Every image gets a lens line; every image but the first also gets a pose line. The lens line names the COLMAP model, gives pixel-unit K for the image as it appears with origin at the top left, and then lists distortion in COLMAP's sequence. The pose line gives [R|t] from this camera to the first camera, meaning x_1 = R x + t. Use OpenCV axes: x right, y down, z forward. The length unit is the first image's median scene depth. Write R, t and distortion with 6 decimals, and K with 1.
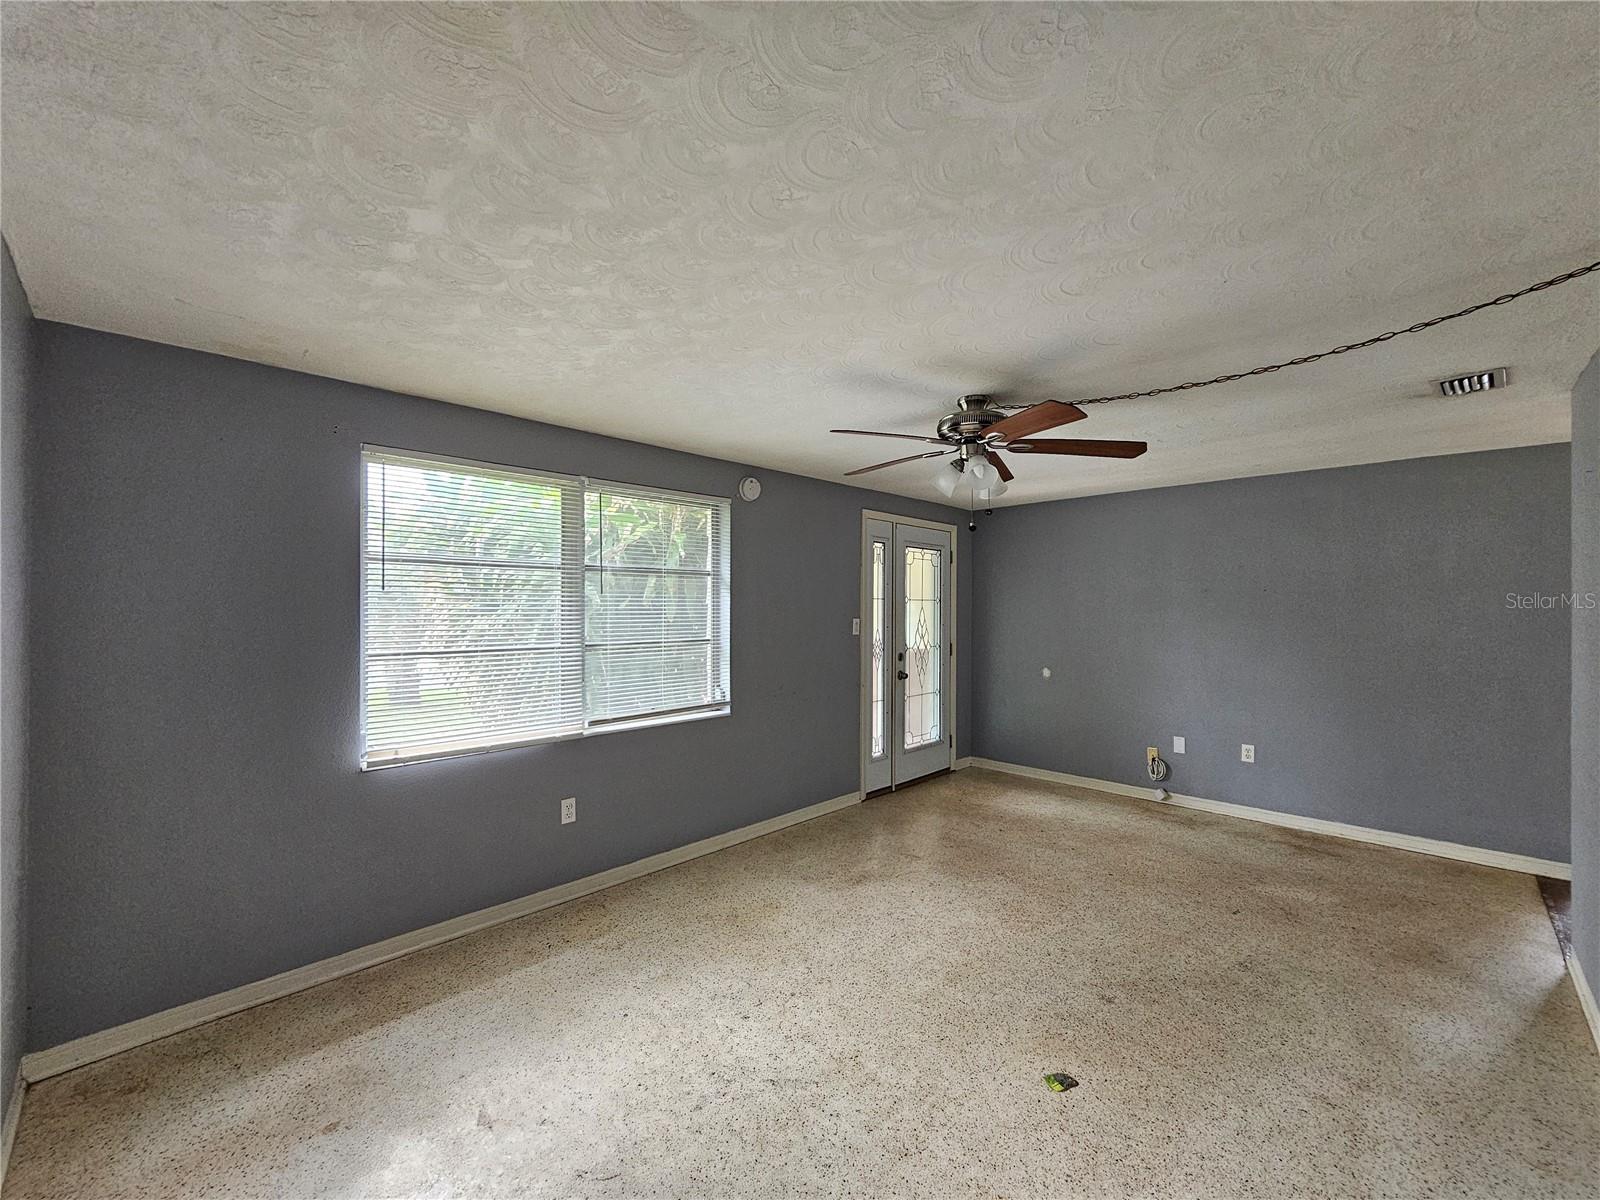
lens RADIAL K [[650.4, 0, 796.3], [0, 650.4, 610.4], [0, 0, 1]] dist [-0.002699, 0.000119]
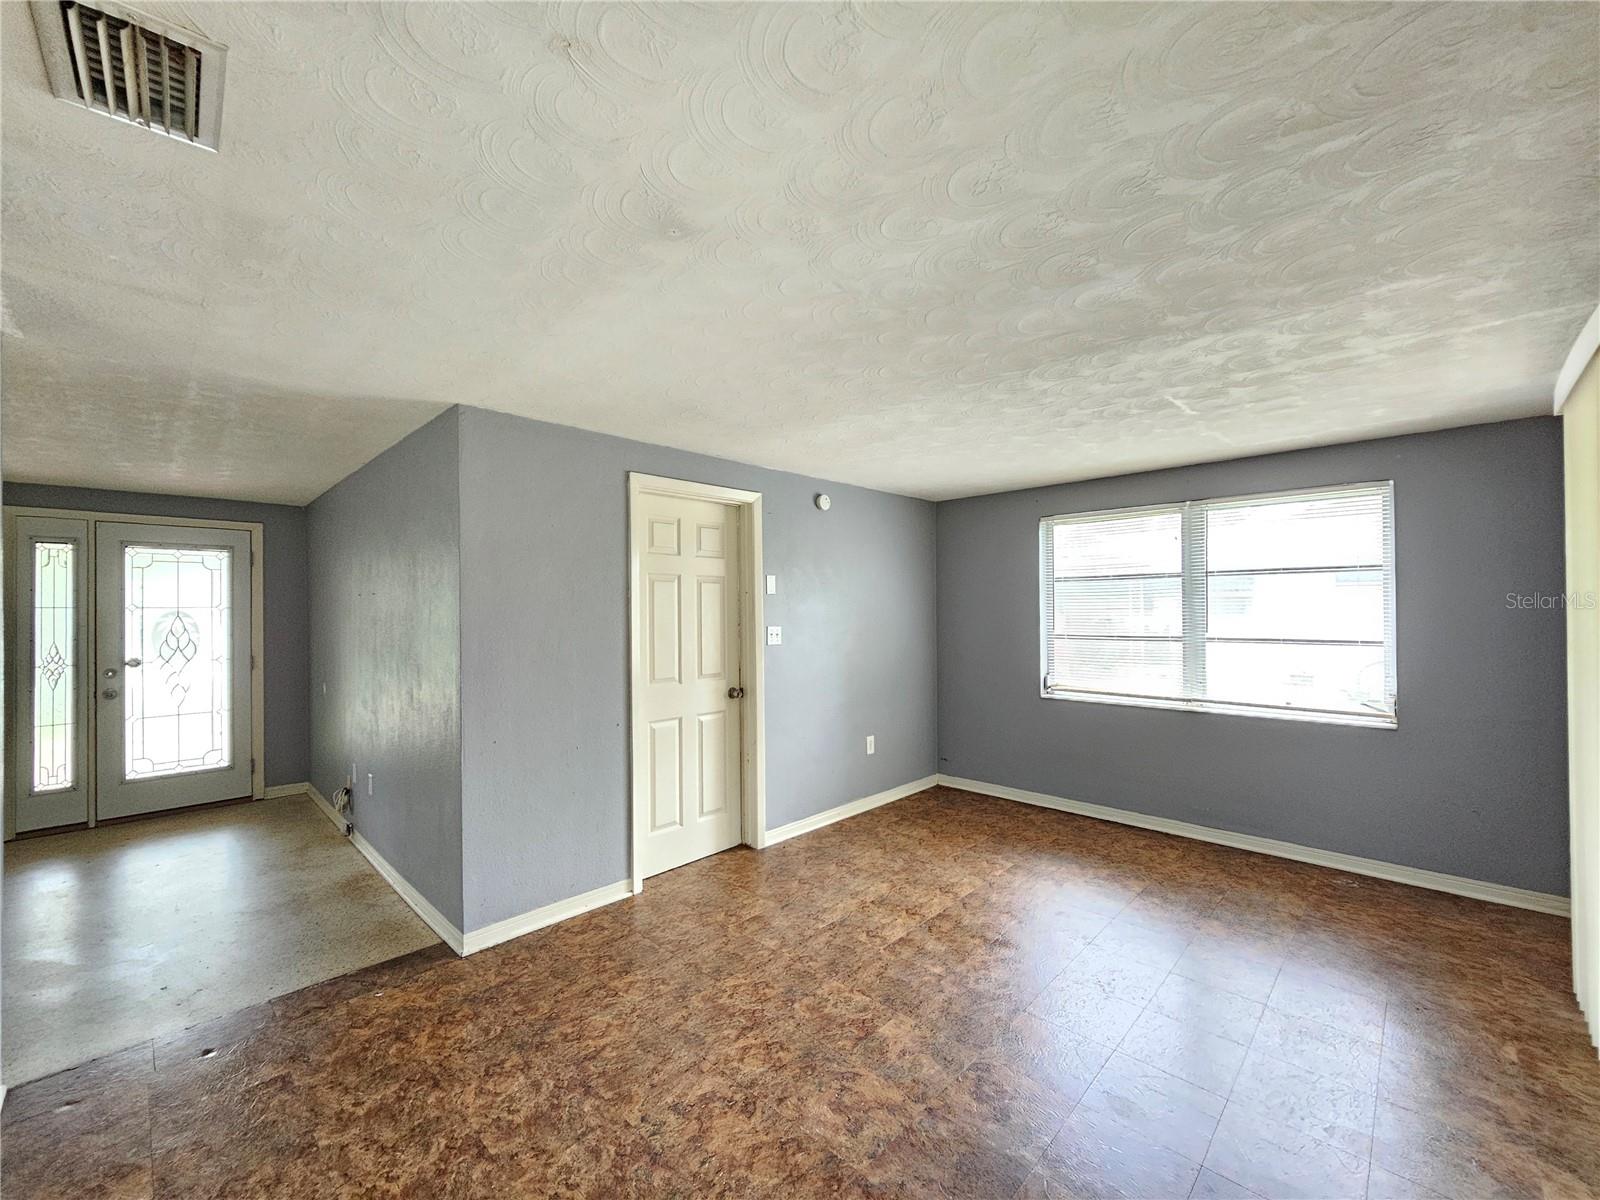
lens RADIAL K [[656.6, 0, 799.9], [0, 656.6, 609.3], [0, 0, 1]] dist [-0.001909, 0.000111]
pose [[0.999950, -0.006228, 0.007811, 1.640649], [0.006293, 0.999945, -0.008349, -0.002055], [-0.007759, 0.008398, 0.999935, 0.167293]]
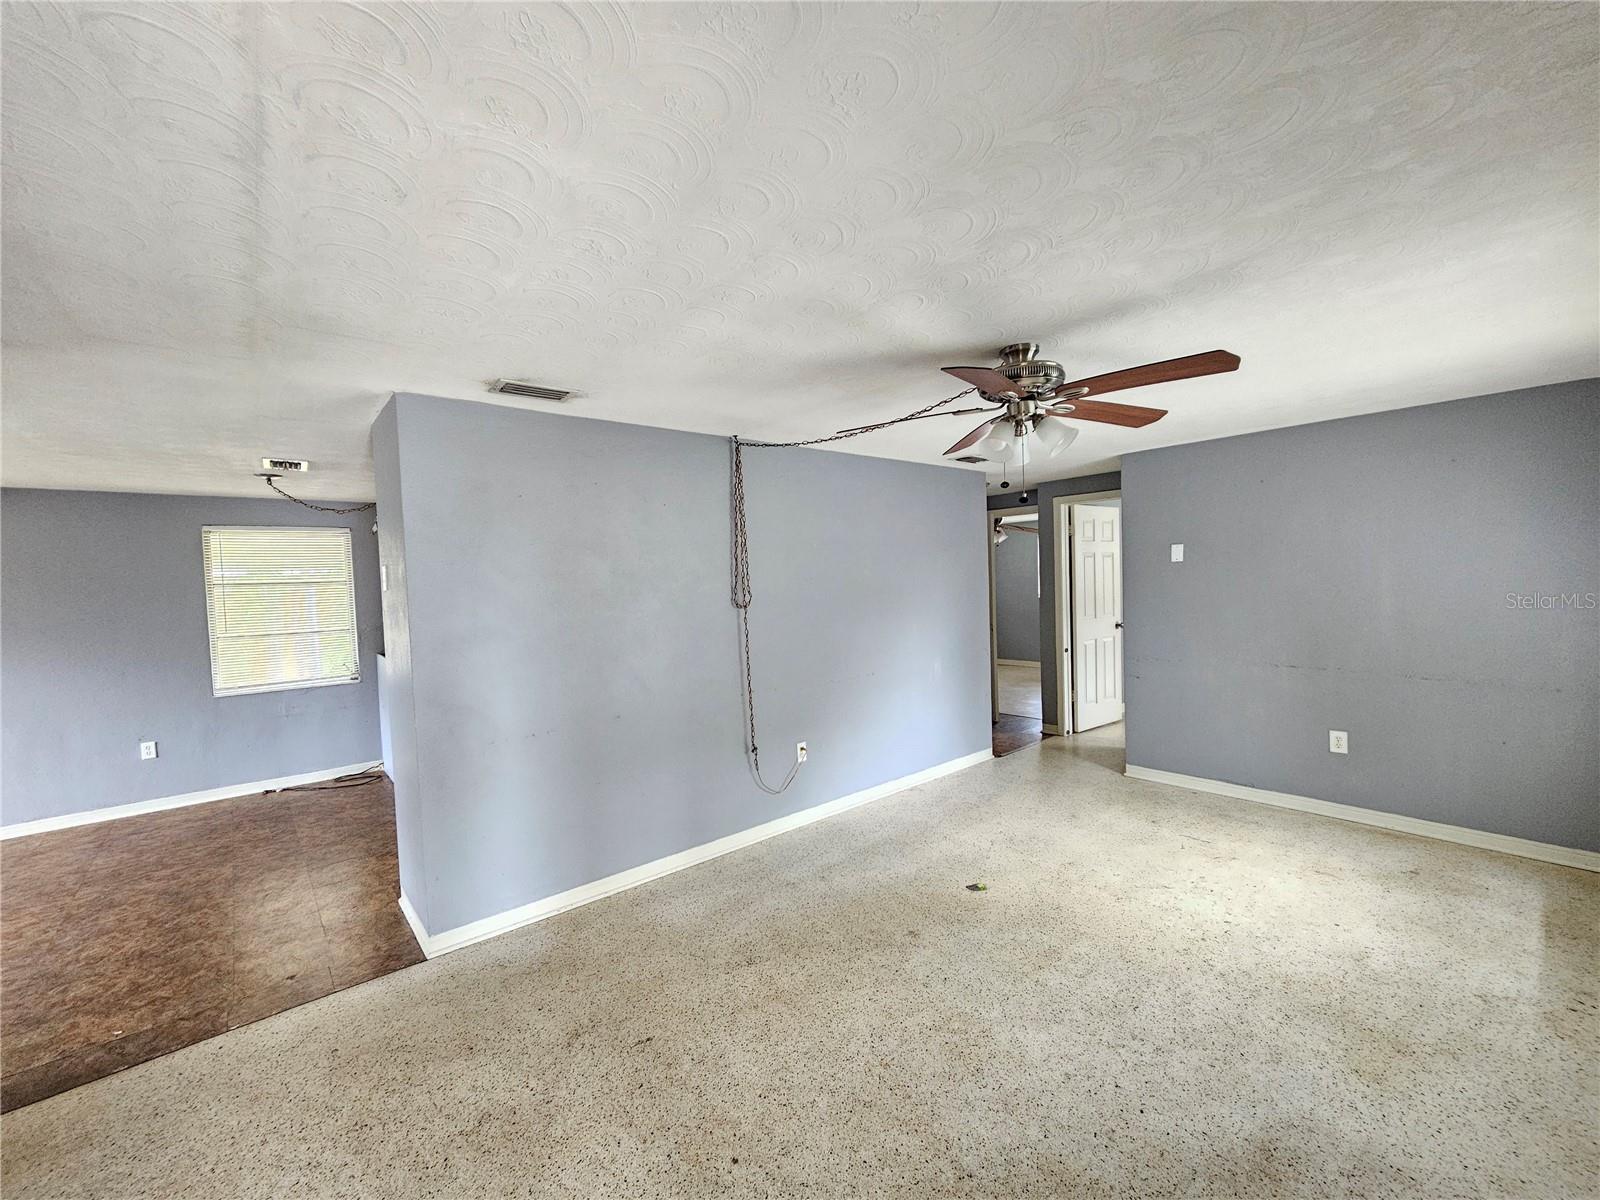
lens RADIAL K [[656.6, 0, 799.9], [0, 656.6, 609.3], [0, 0, 1]] dist [-0.001909, 0.000111]
pose [[-0.995637, 0.029788, 0.088424, 0.391891], [0.034342, 0.998137, 0.050432, -0.026918], [-0.086757, 0.053249, -0.994805, 1.503745]]
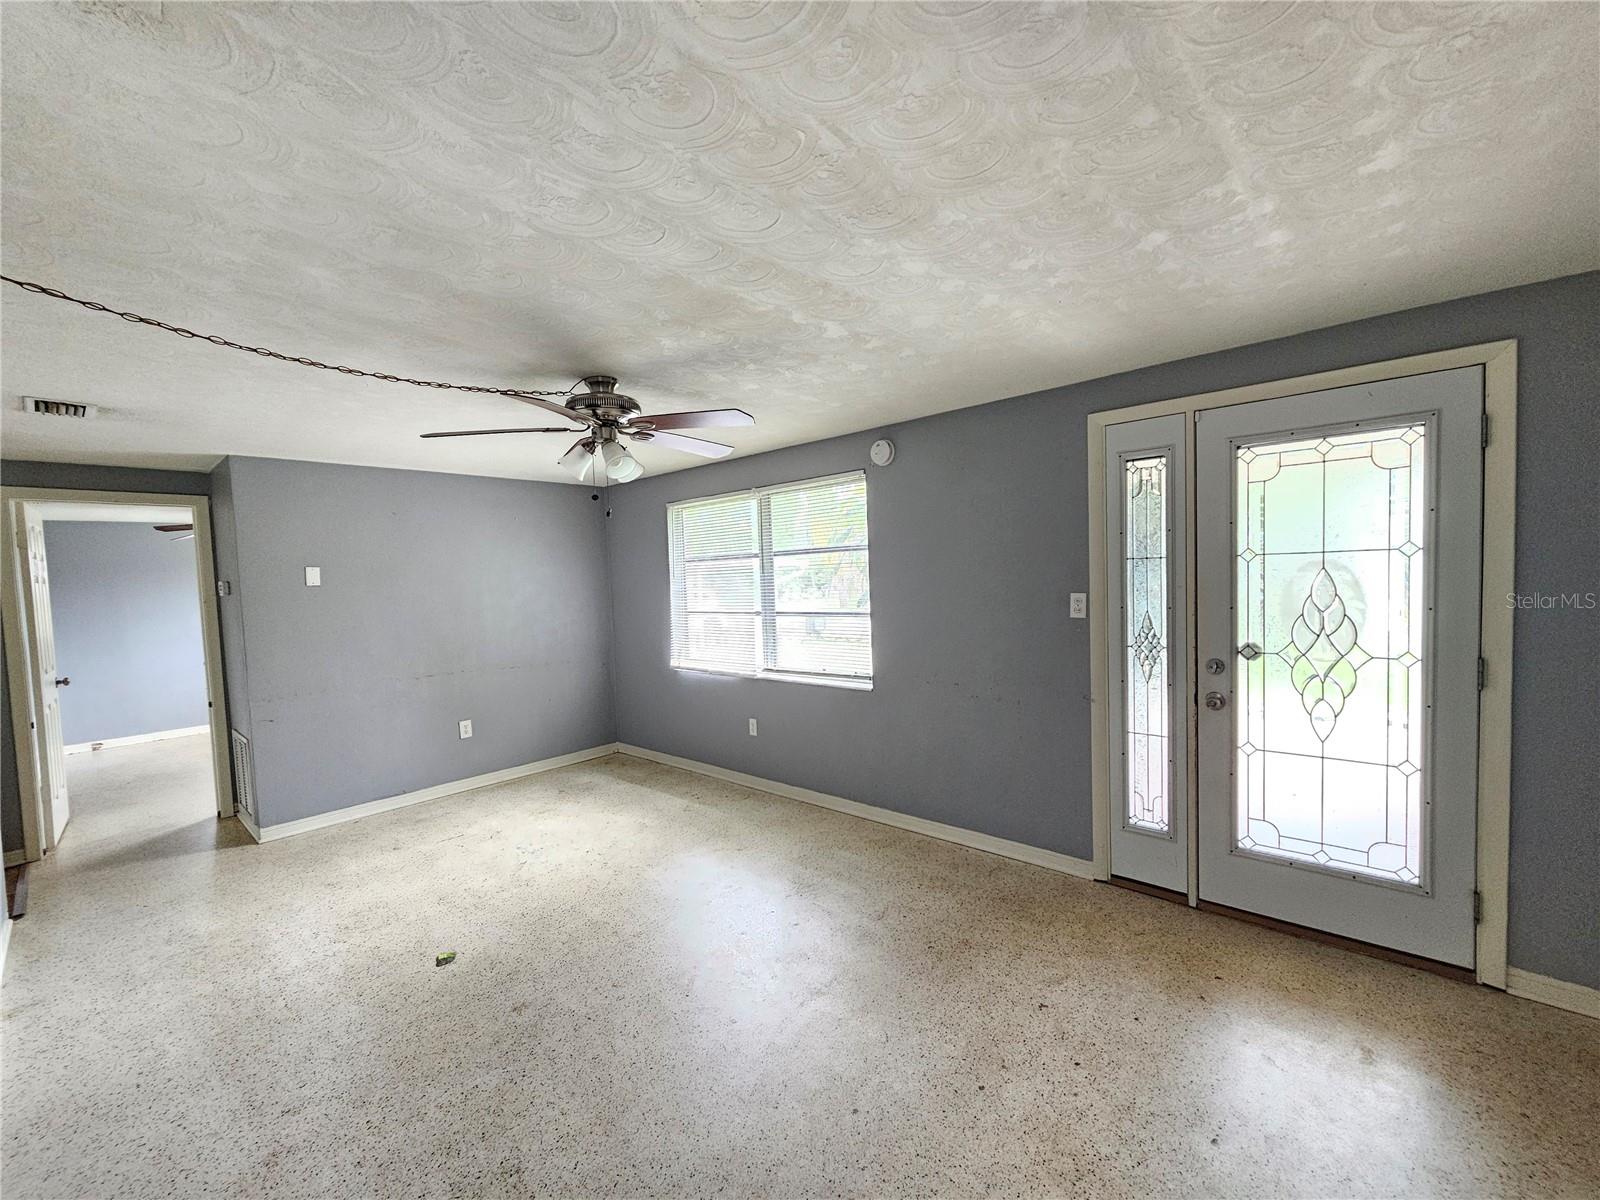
lens RADIAL K [[650.4, 0, 796.3], [0, 650.4, 610.4], [0, 0, 1]] dist [-0.002699, 0.000119]
pose [[0.050556, 0.048725, -0.997532, 1.003588], [0.031658, 0.998229, 0.050363, -0.015859], [0.998219, -0.034126, 0.048924, 0.970252]]
